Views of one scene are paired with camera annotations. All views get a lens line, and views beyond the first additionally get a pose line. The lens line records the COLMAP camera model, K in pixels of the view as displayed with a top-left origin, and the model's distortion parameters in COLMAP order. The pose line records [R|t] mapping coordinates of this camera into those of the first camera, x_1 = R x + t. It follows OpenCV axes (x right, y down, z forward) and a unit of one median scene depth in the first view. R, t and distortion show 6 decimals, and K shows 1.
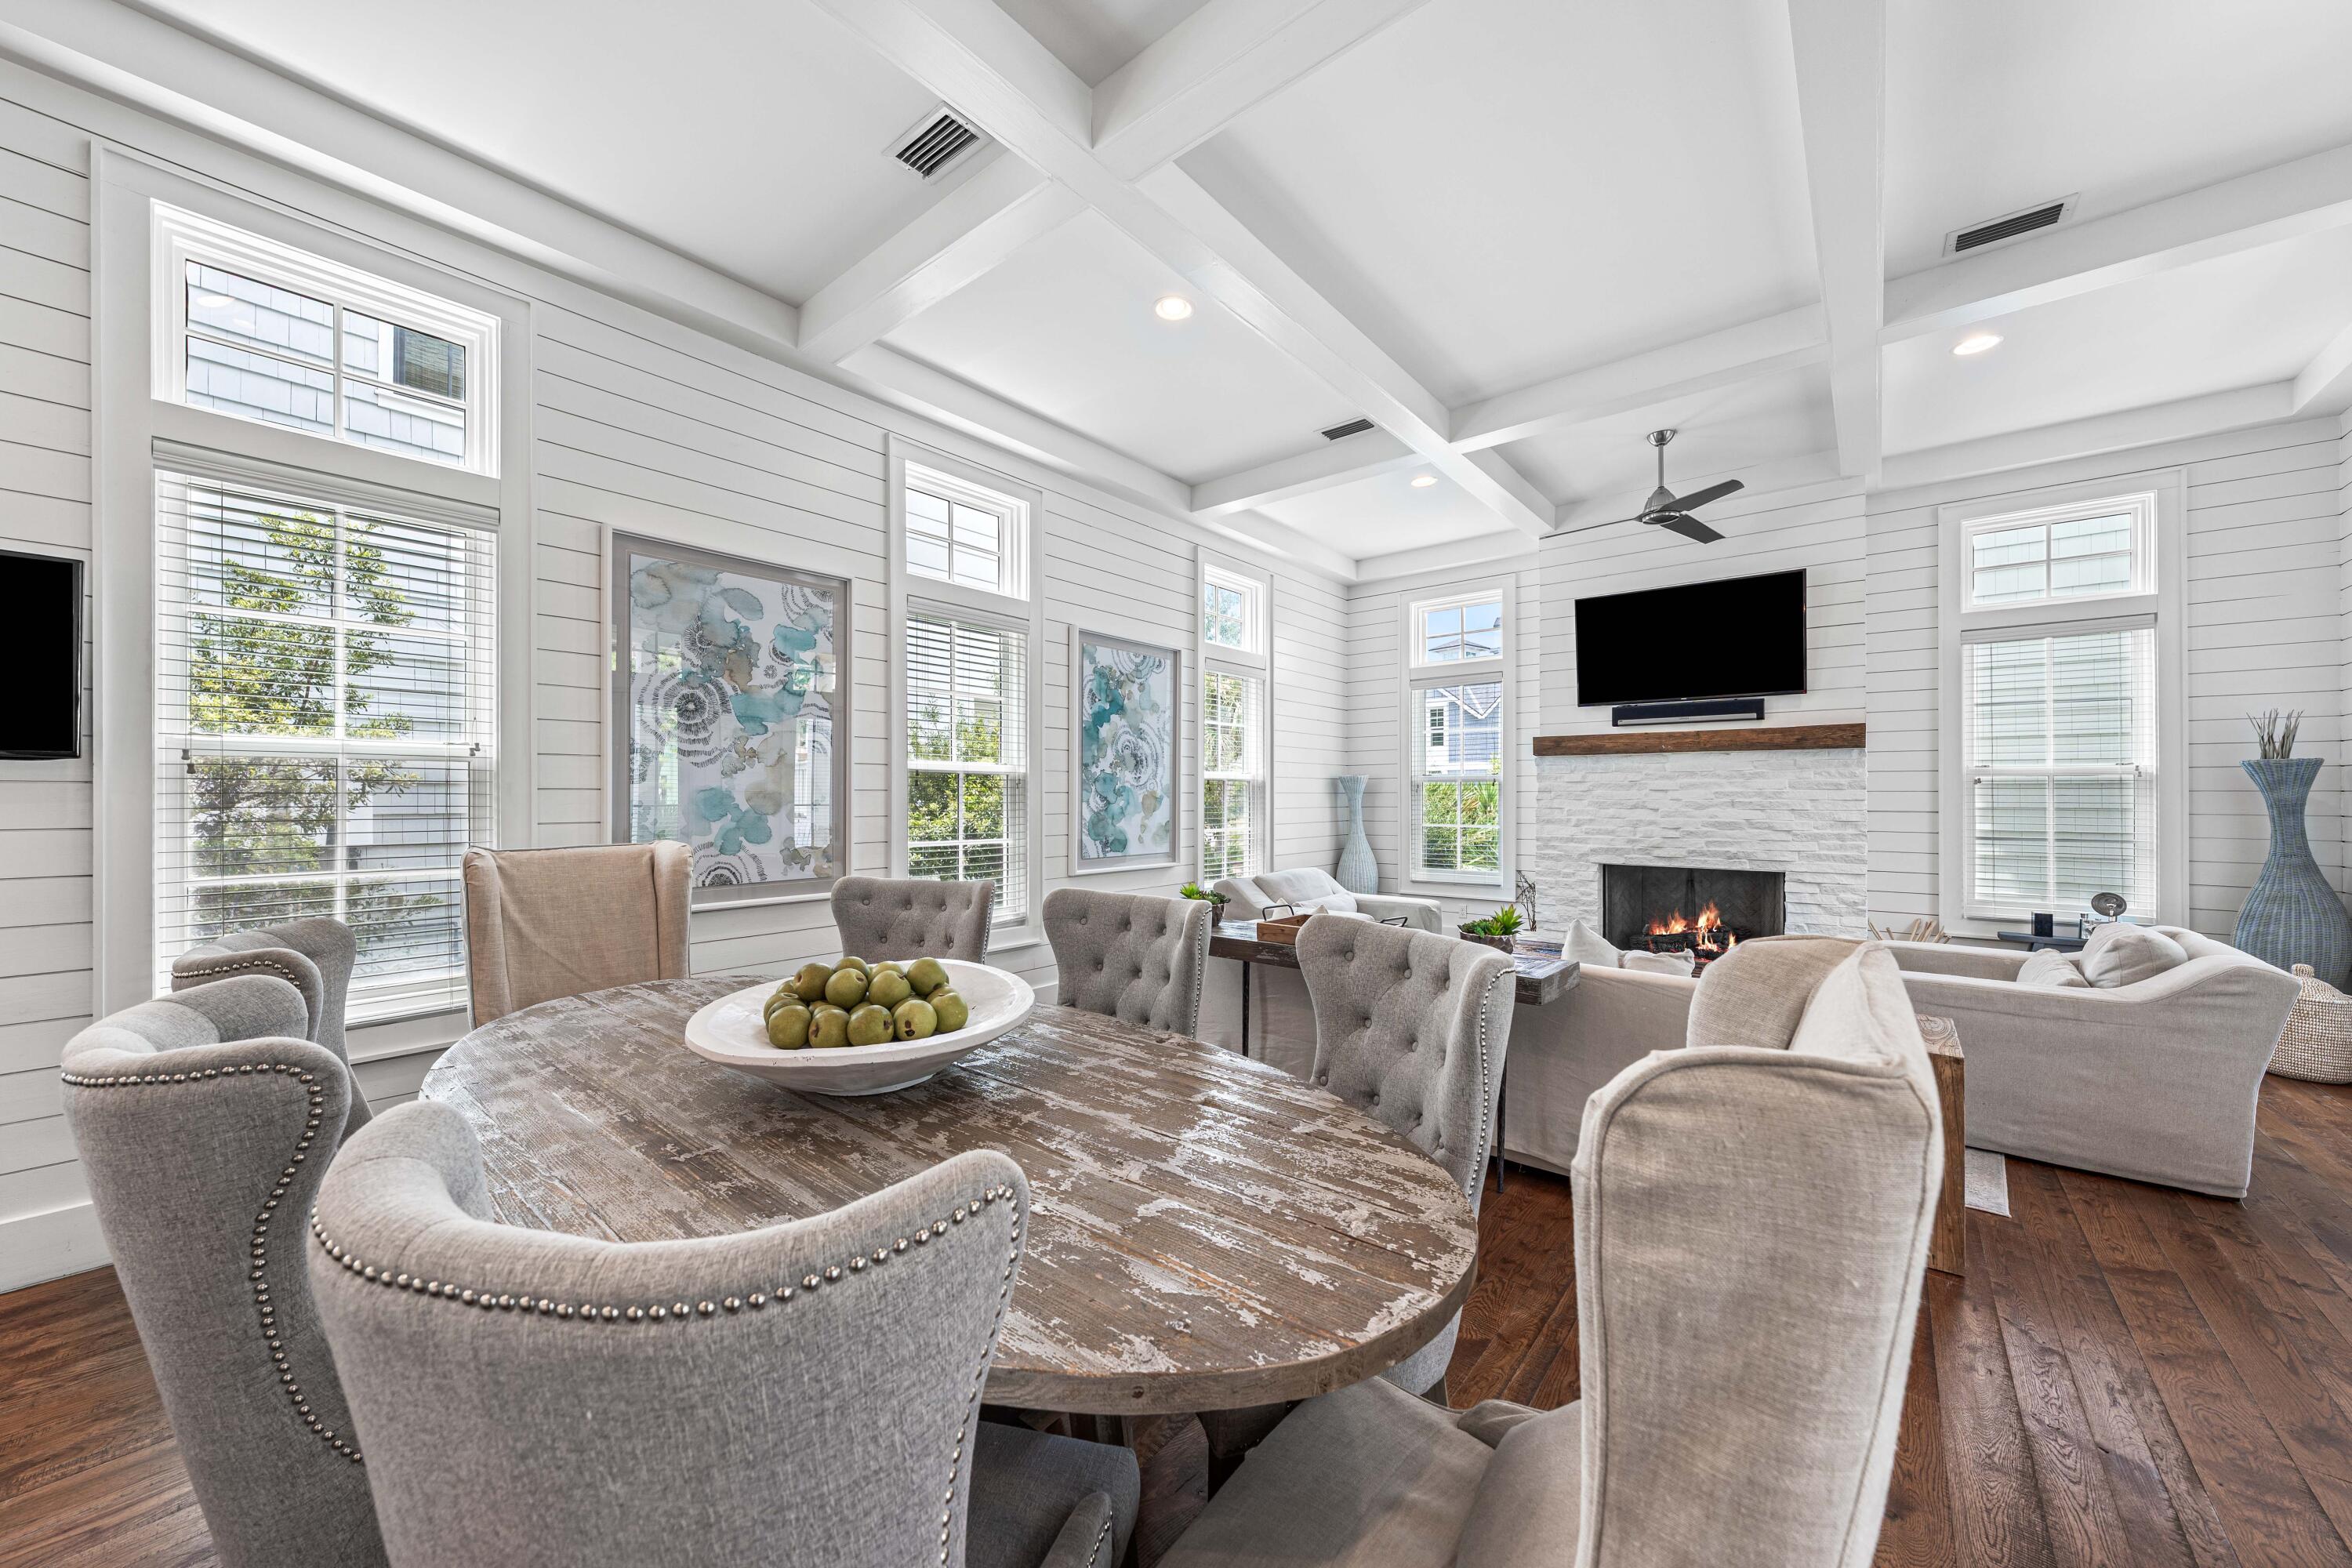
lens RADIAL K [[848.4, 0, 1171.1], [0, 848.4, 795.5], [0, 0, 1]] dist [-0.000819, -0.000392]
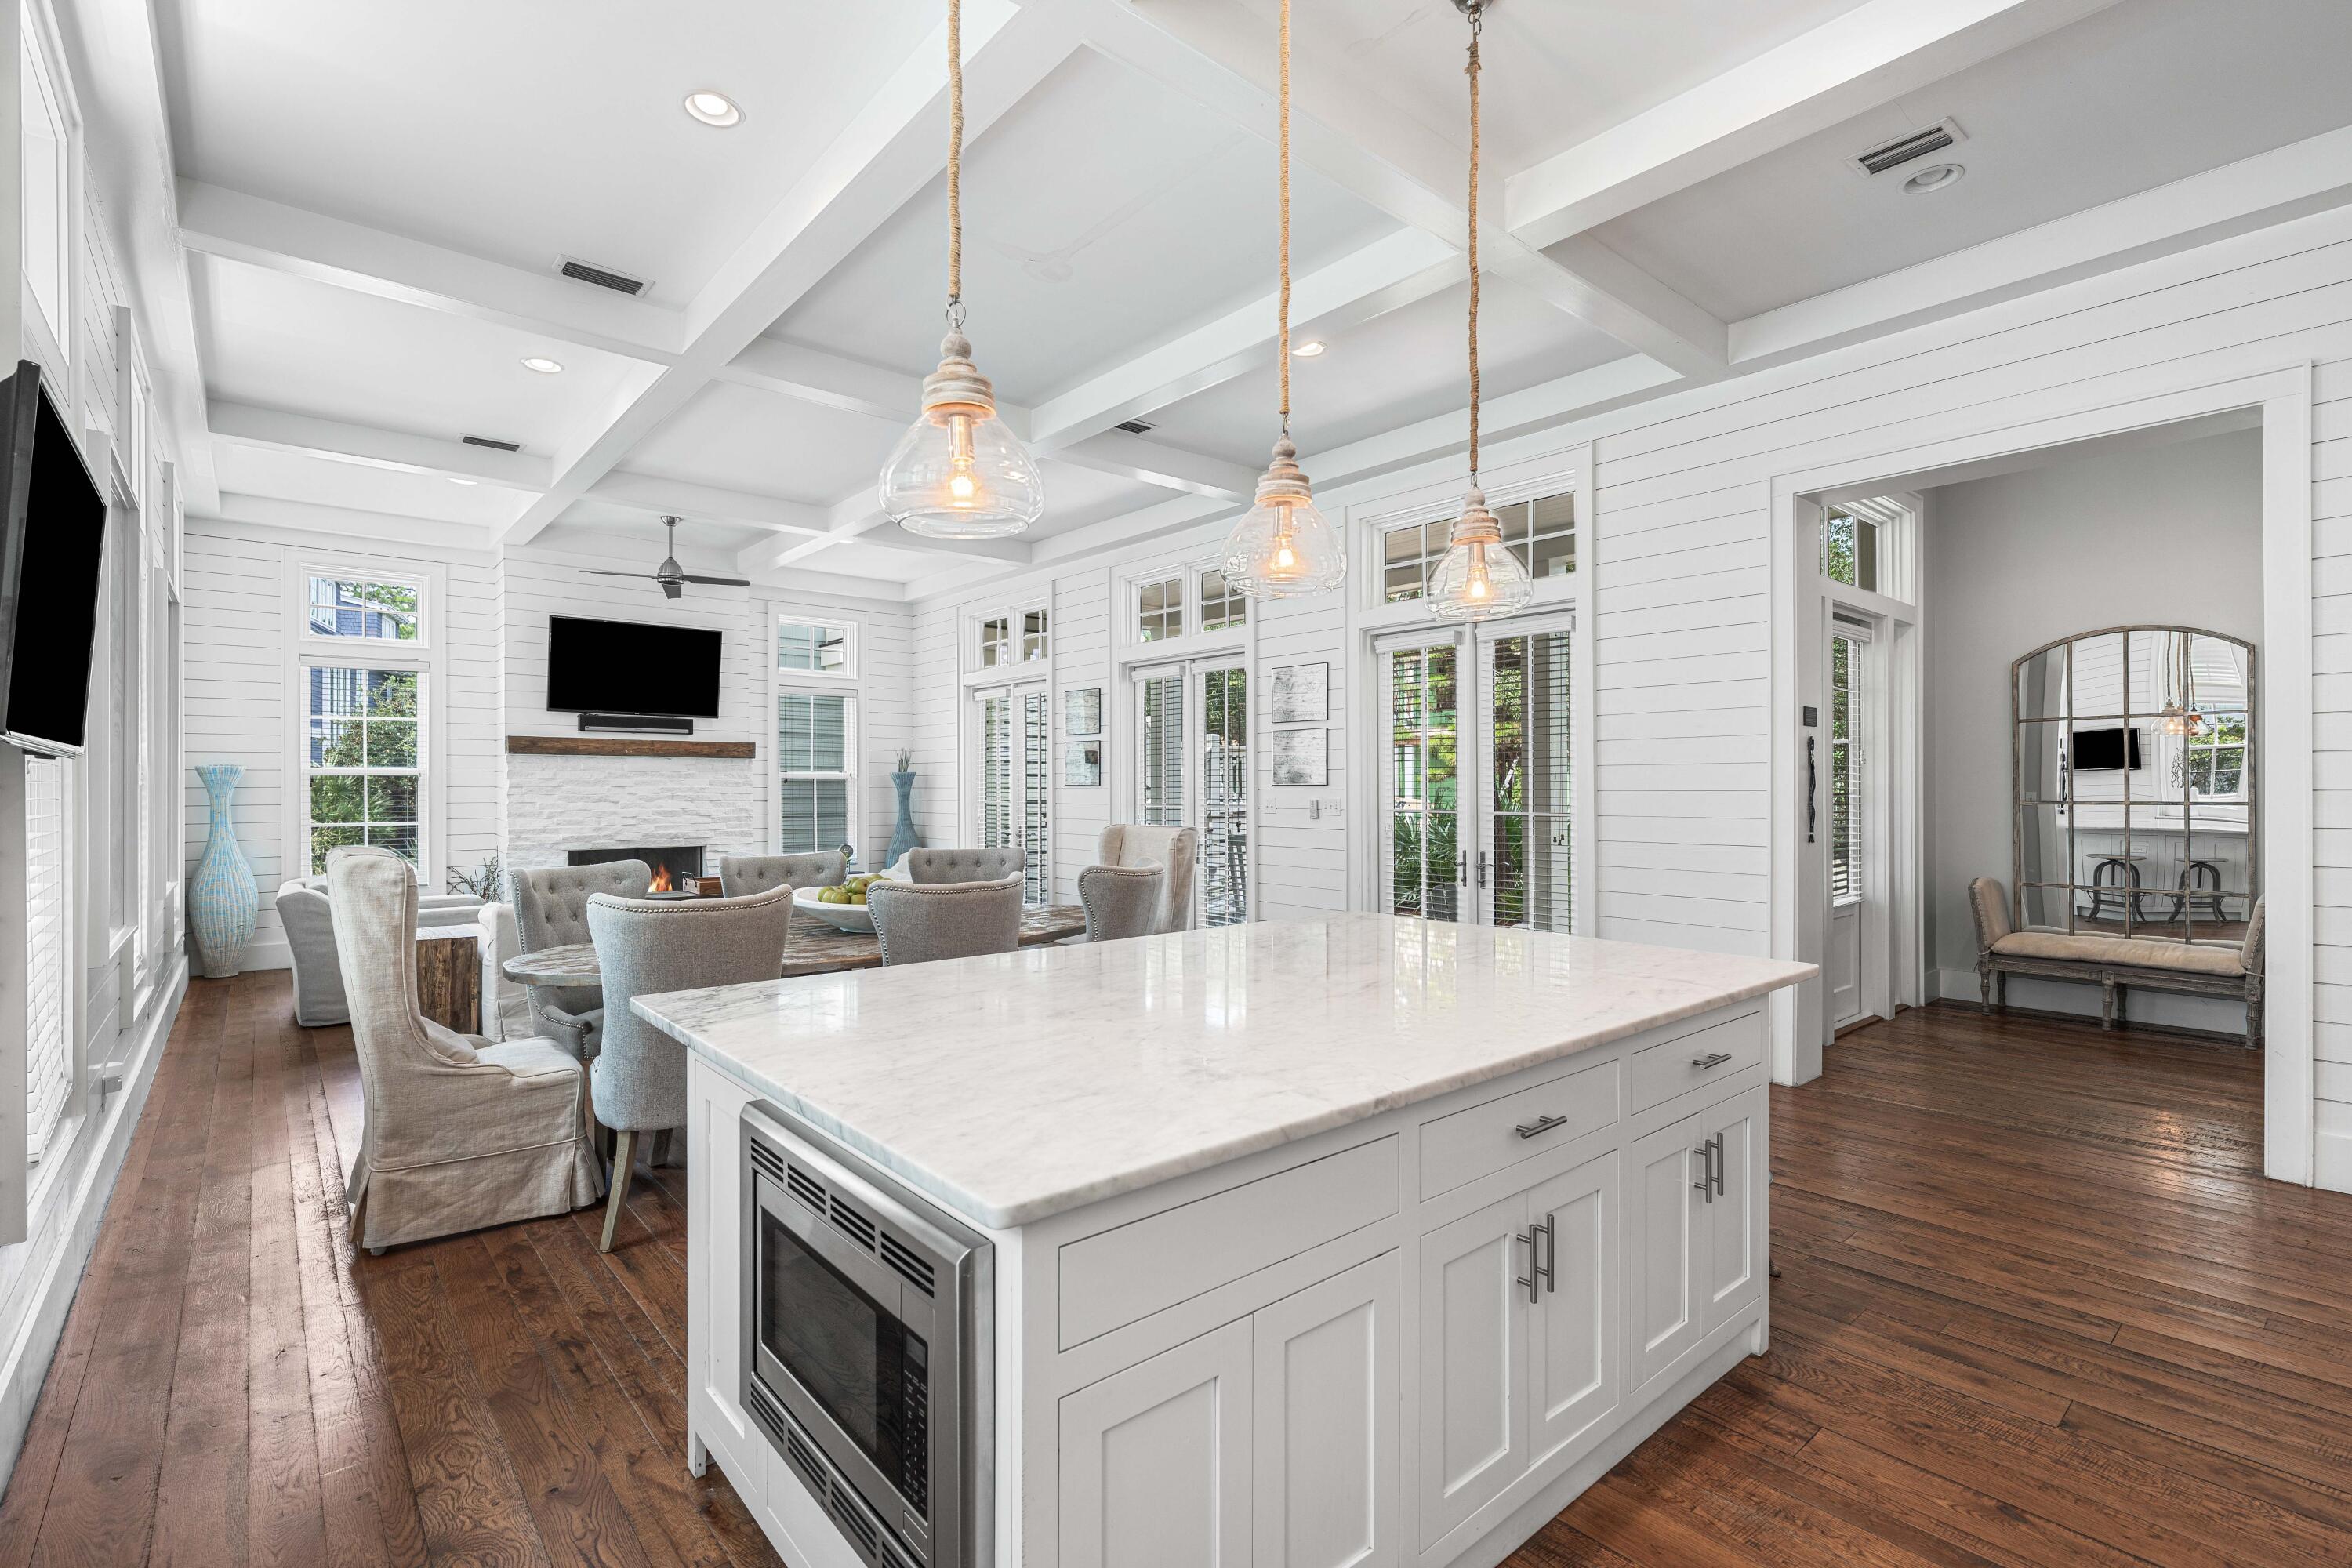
lens RADIAL K [[1074.3, 0, 1176.0], [0, 1074.3, 784.0], [0, 0, 1]] dist [-0.003747, -0.000276]
pose [[0.167247, 0.002835, 0.985911, -0.868643], [-0.000553, 0.999996, -0.002781, -0.006211], [-0.985915, -0.000080, 0.167247, -0.052605]]
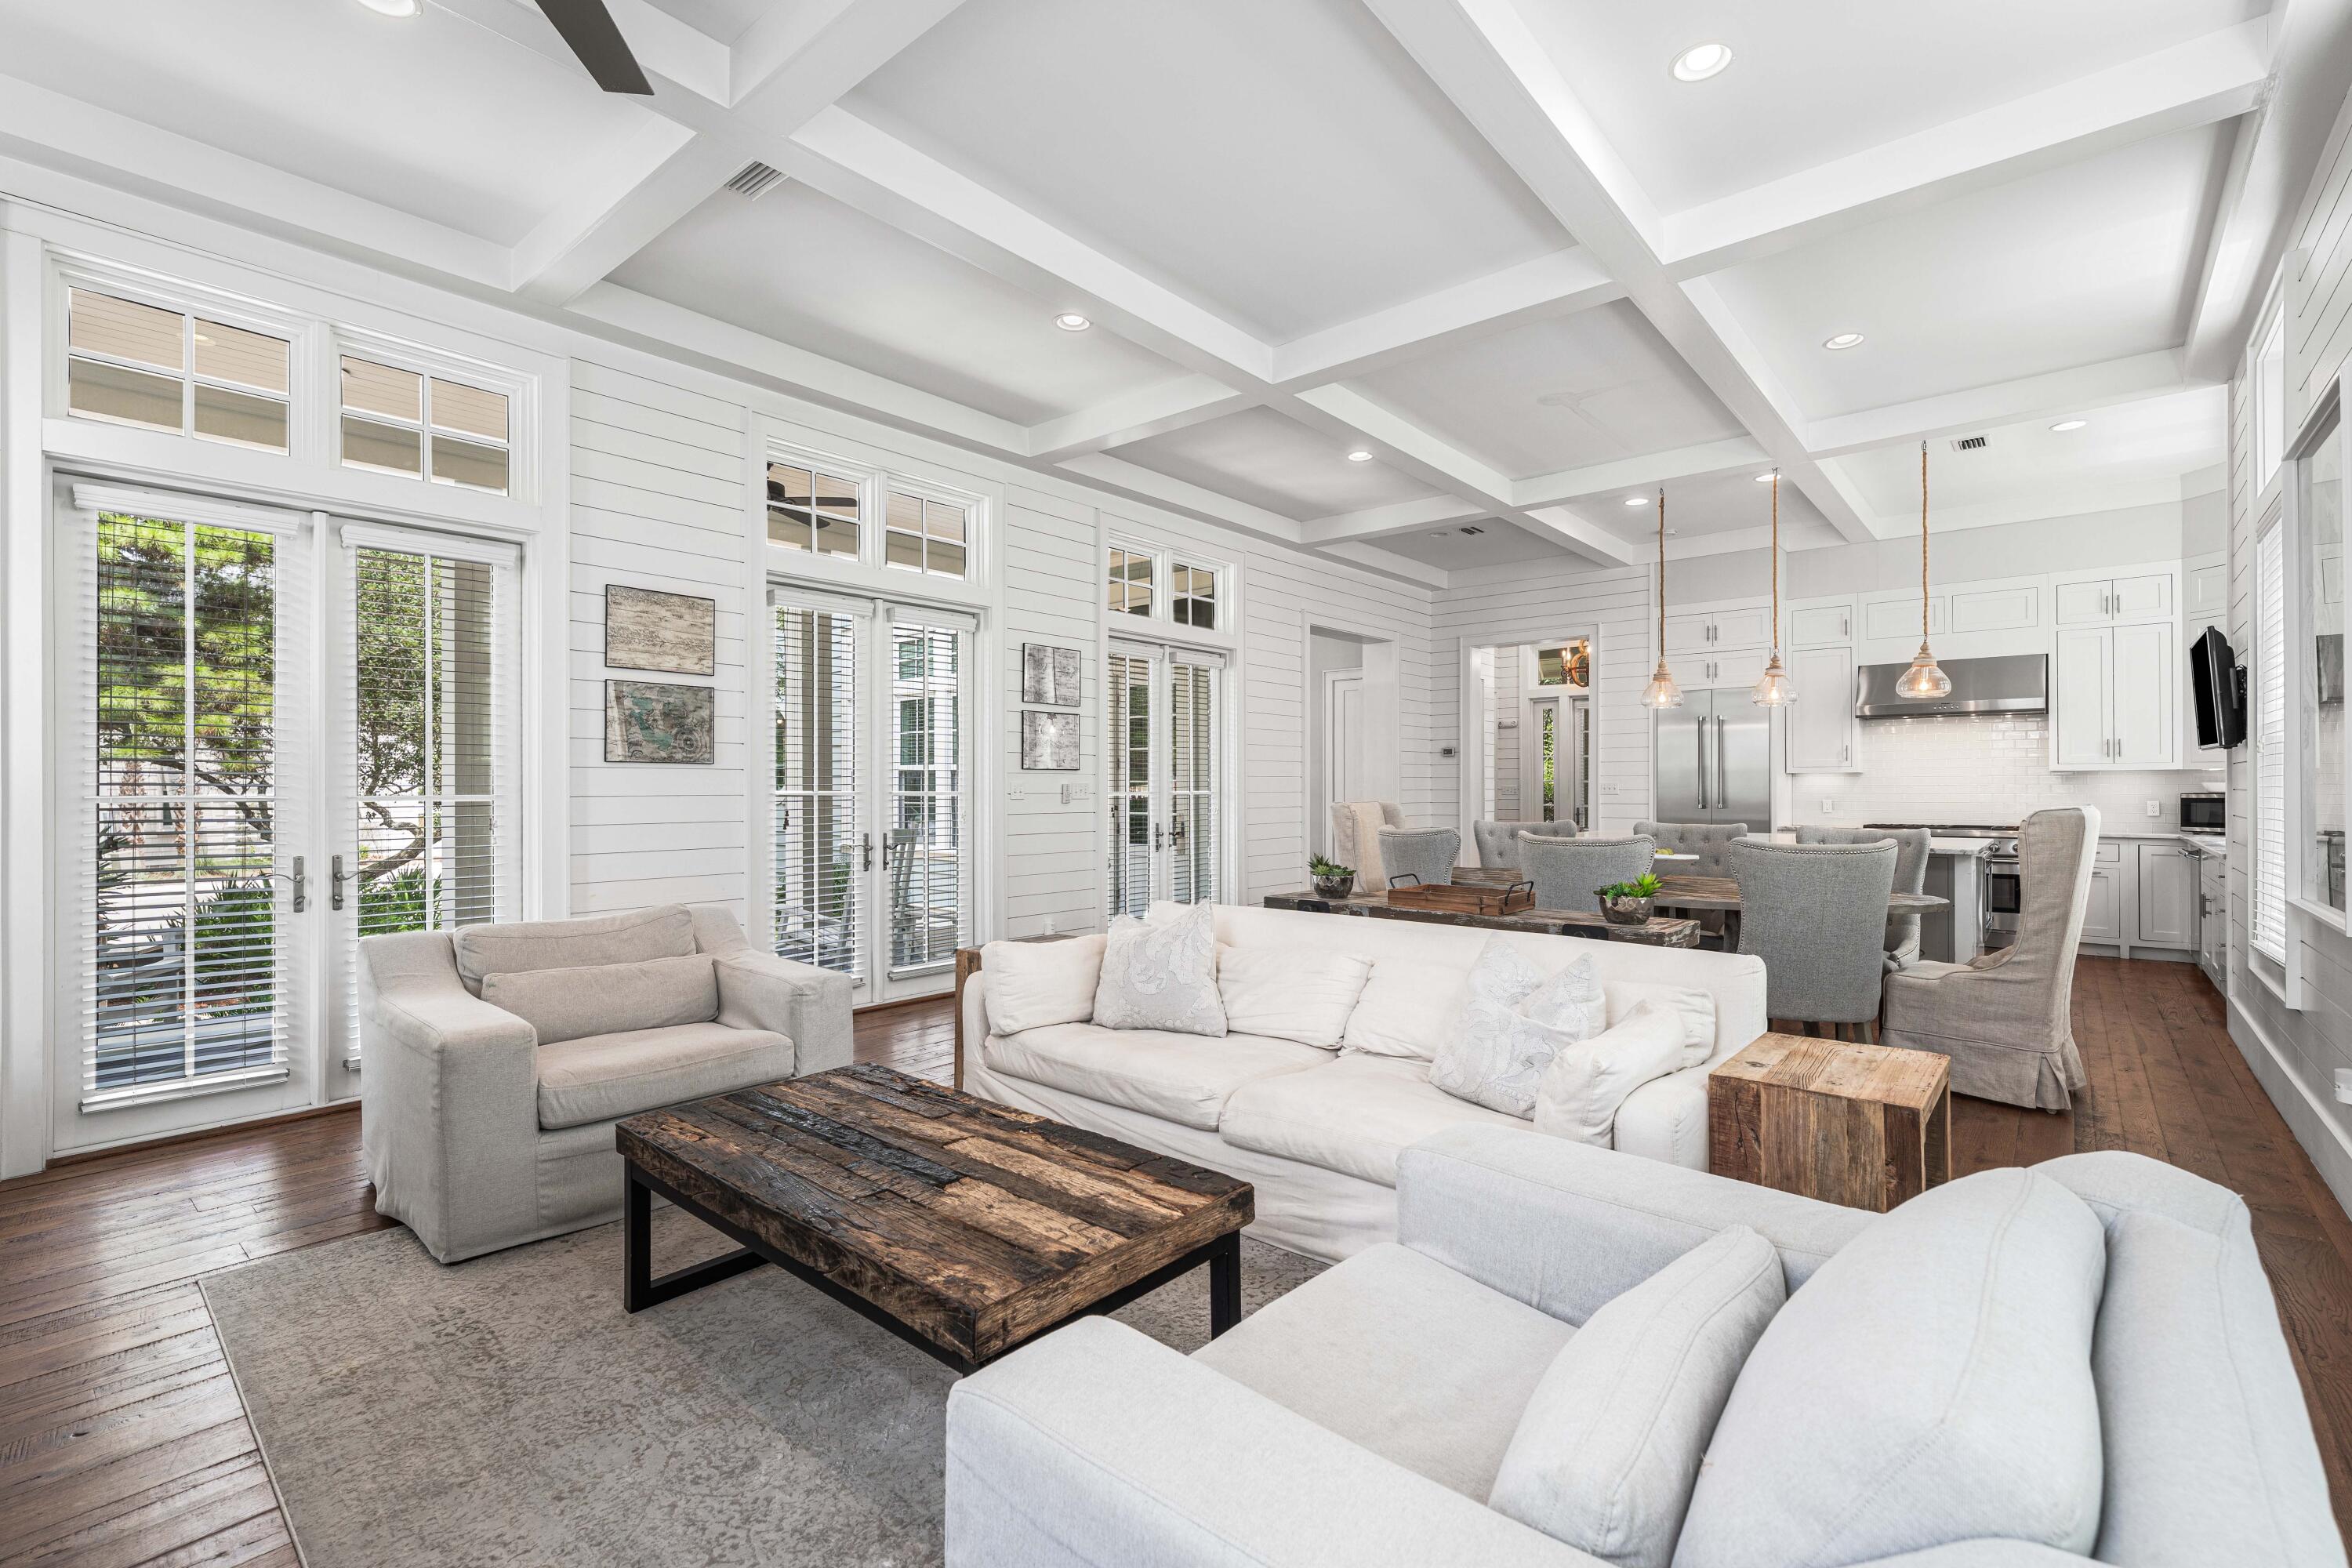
lens RADIAL K [[1047.0, 0, 1191.1], [0, 1047.0, 786.0], [0, 0, 1]] dist [0.010951, -0.000011]
pose [[-0.999998, 0.001377, 0.001149, 0.287073], [0.001375, 0.999998, -0.001605, 0.013429], [-0.001152, -0.001604, -0.999998, 1.272895]]
